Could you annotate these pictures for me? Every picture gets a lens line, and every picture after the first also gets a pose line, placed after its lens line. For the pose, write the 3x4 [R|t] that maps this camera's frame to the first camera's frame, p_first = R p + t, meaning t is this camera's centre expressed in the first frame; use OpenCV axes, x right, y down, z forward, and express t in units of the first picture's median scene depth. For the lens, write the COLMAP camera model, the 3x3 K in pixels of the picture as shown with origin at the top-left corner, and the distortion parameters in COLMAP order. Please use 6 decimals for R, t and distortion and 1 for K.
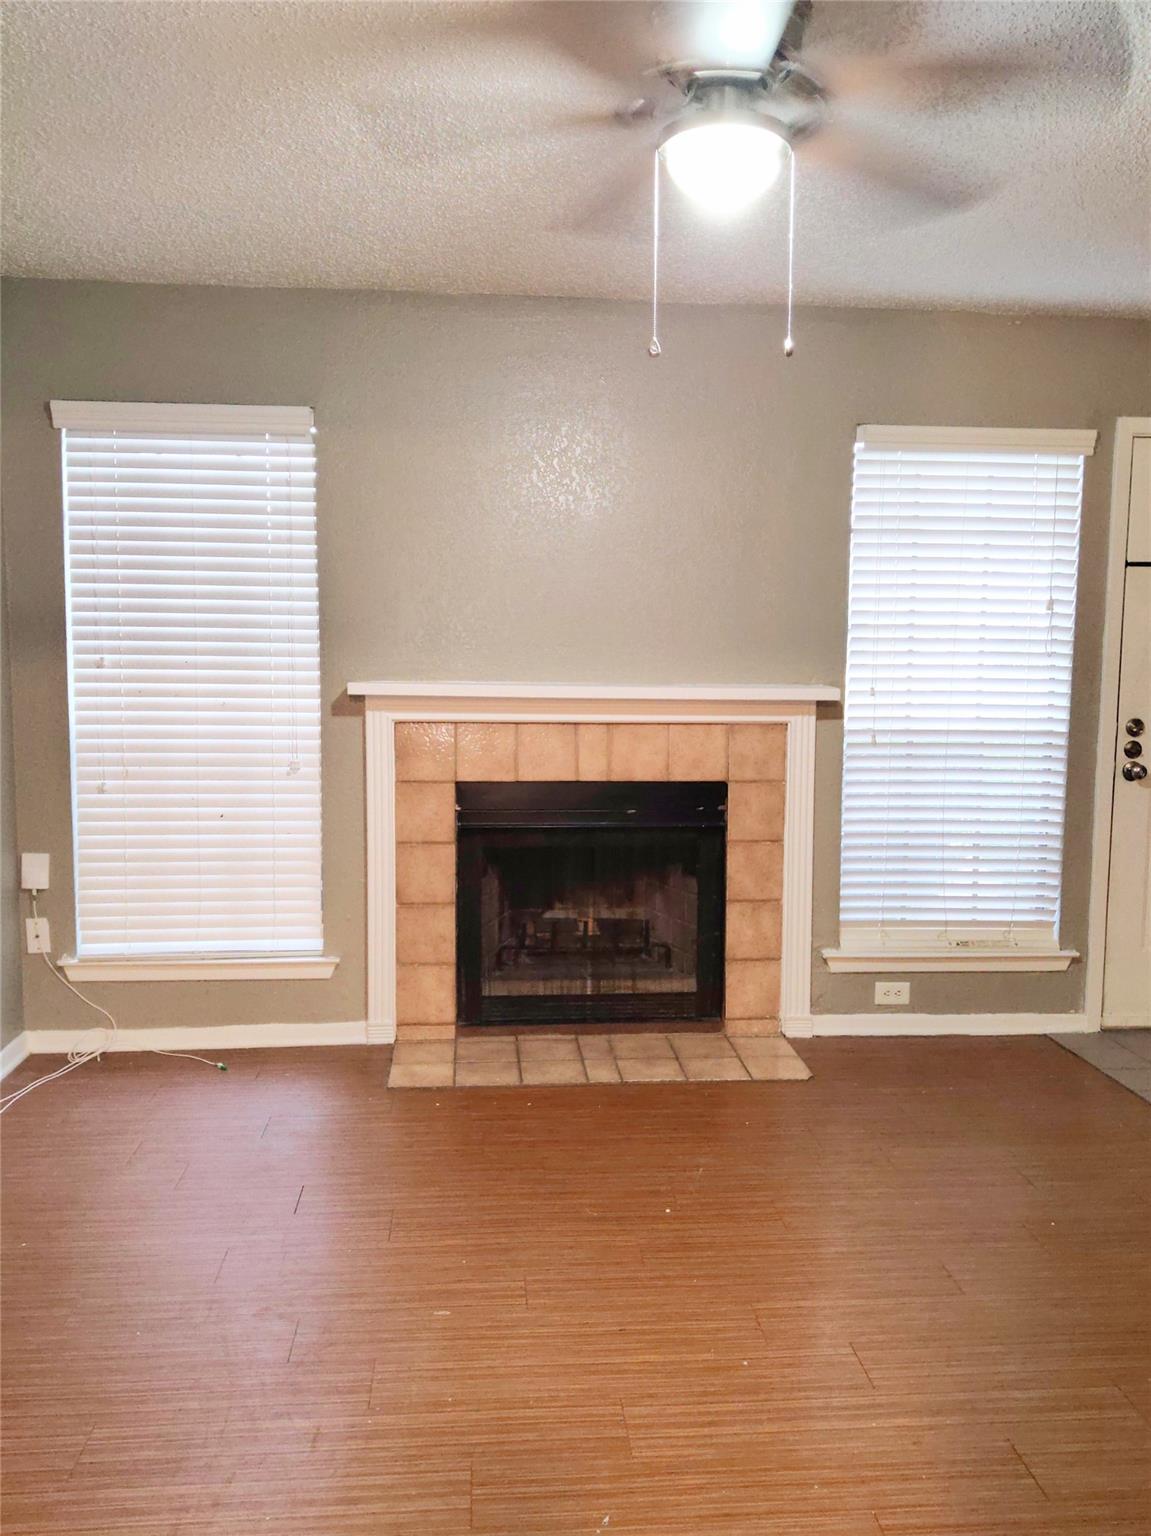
lens RADIAL K [[1248.0, 0, 575.5], [0, 1248.0, 768.0], [0, 0, 1]] dist [0.081149, -0.002956]
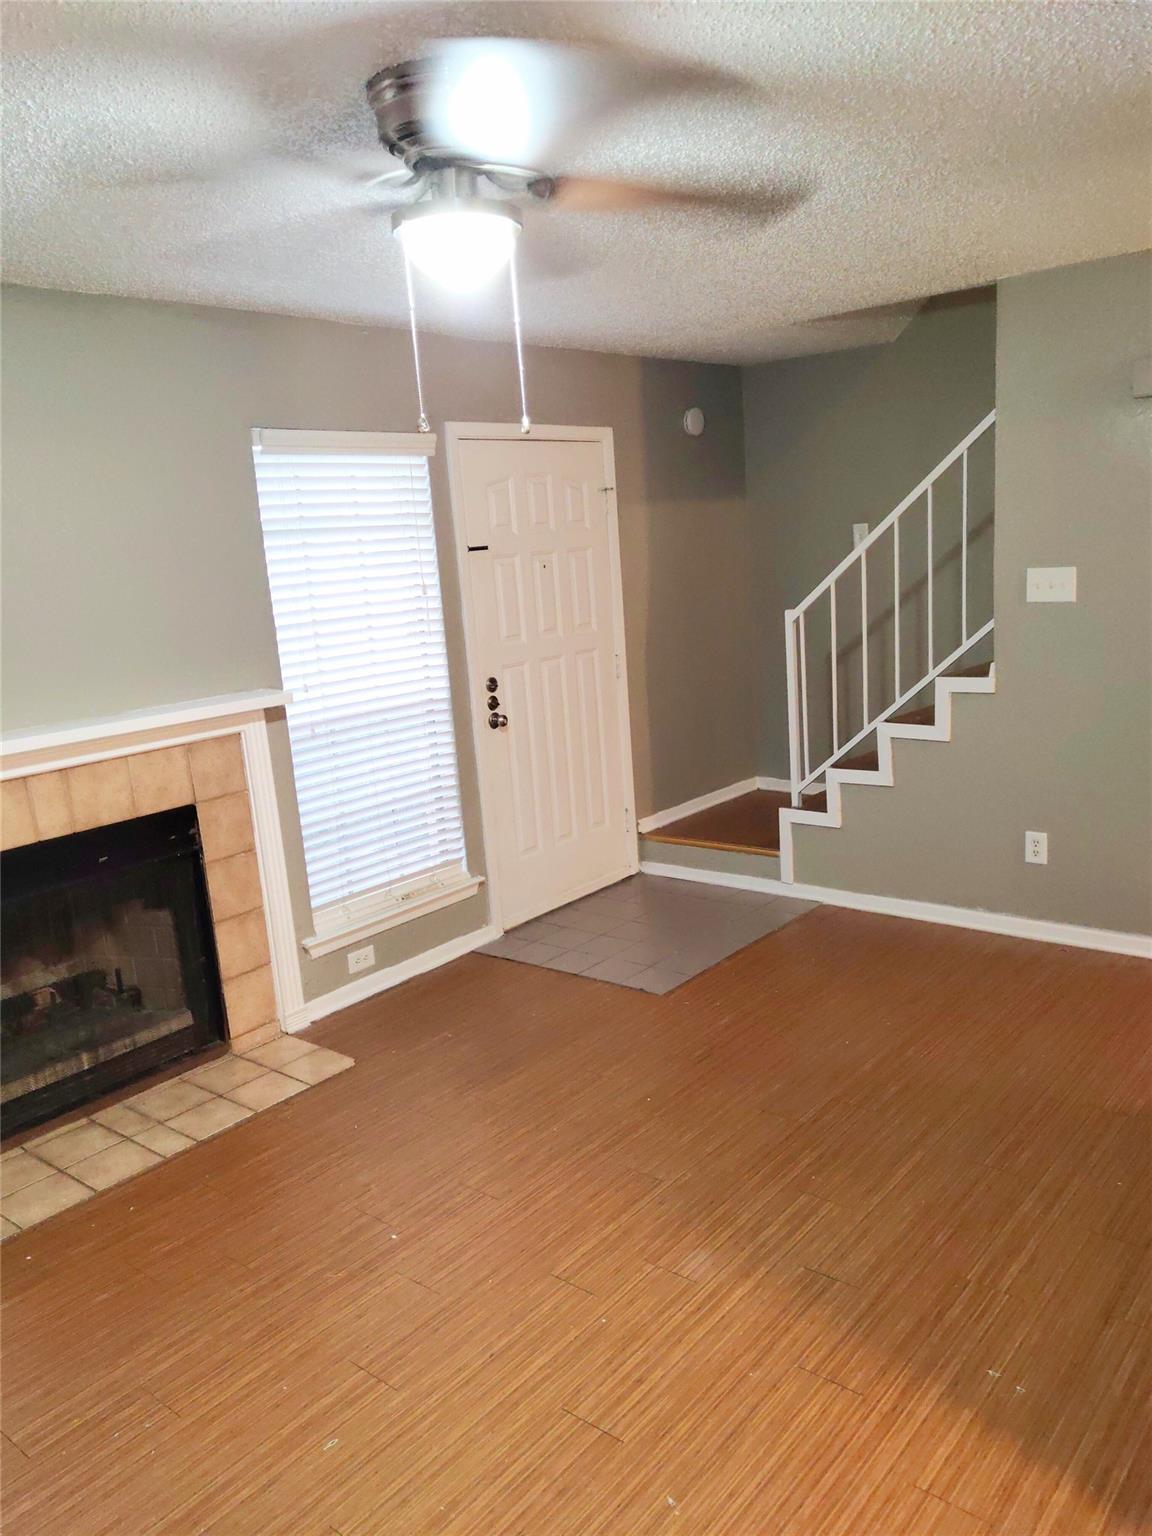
lens RADIAL K [[1143.7, 0, 575.5], [0, 1143.7, 789.0], [0, 0, 1]] dist [0.102943, -0.226775]
pose [[0.702515, -0.214486, 0.678578, -0.266457], [0.163963, 0.976632, 0.138948, -0.073759], [-0.692523, 0.013649, 0.721267, 0.159355]]
